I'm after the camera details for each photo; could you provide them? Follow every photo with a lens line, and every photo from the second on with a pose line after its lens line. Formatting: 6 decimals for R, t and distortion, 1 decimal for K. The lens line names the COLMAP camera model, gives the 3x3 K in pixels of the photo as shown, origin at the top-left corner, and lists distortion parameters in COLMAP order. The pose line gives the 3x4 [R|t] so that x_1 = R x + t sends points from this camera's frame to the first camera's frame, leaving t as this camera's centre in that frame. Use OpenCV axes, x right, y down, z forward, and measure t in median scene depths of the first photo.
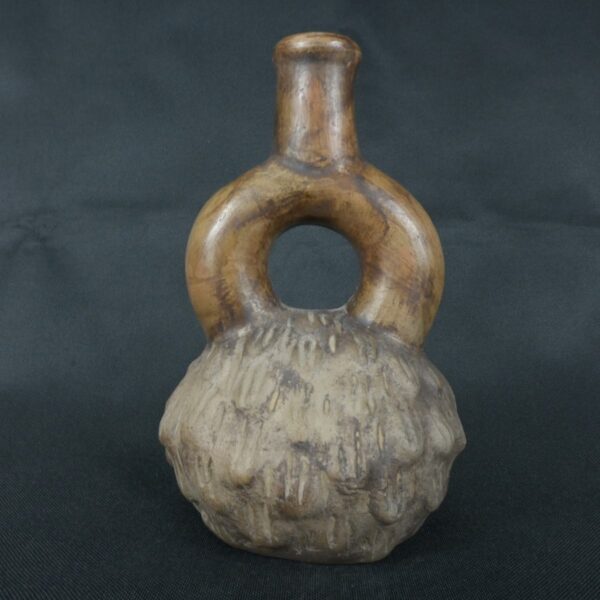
lens RADIAL K [[619.4, 0, 300.0], [0, 619.4, 300.0], [0, 0, 1]] dist [-0.005879, -0.005078]
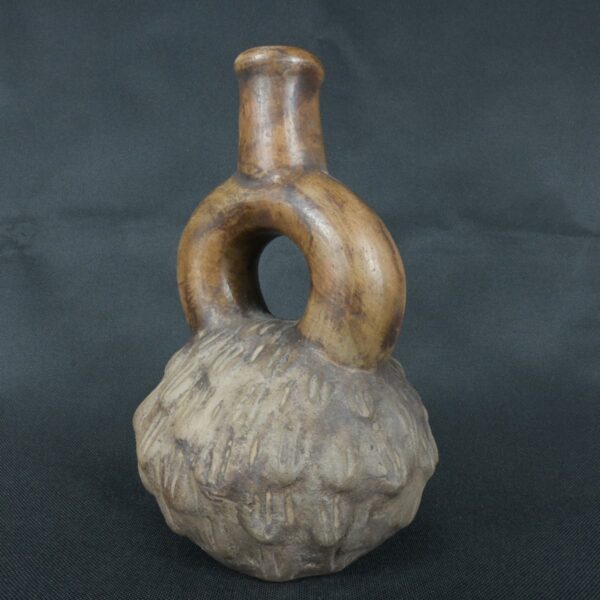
lens RADIAL K [[619.4, 0, 300.0], [0, 619.4, 300.0], [0, 0, 1]] dist [-0.005879, -0.005078]
pose [[0.826127, 0.057765, -0.560515, 0.672835], [-0.068829, 0.997628, 0.001368, -0.021807], [0.559265, 0.037450, 0.828143, 0.204205]]
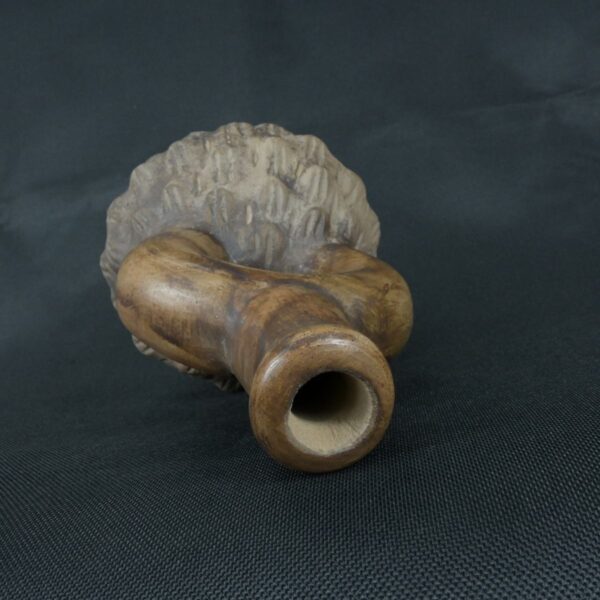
lens RADIAL K [[619.4, 0, 300.0], [0, 619.4, 300.0], [0, 0, 1]] dist [-0.005879, -0.005078]
pose [[-0.963914, -0.056459, -0.260160, 0.231610], [-0.210578, -0.436187, 0.874870, -0.909932], [-0.162873, 0.898083, 0.408558, 0.697872]]
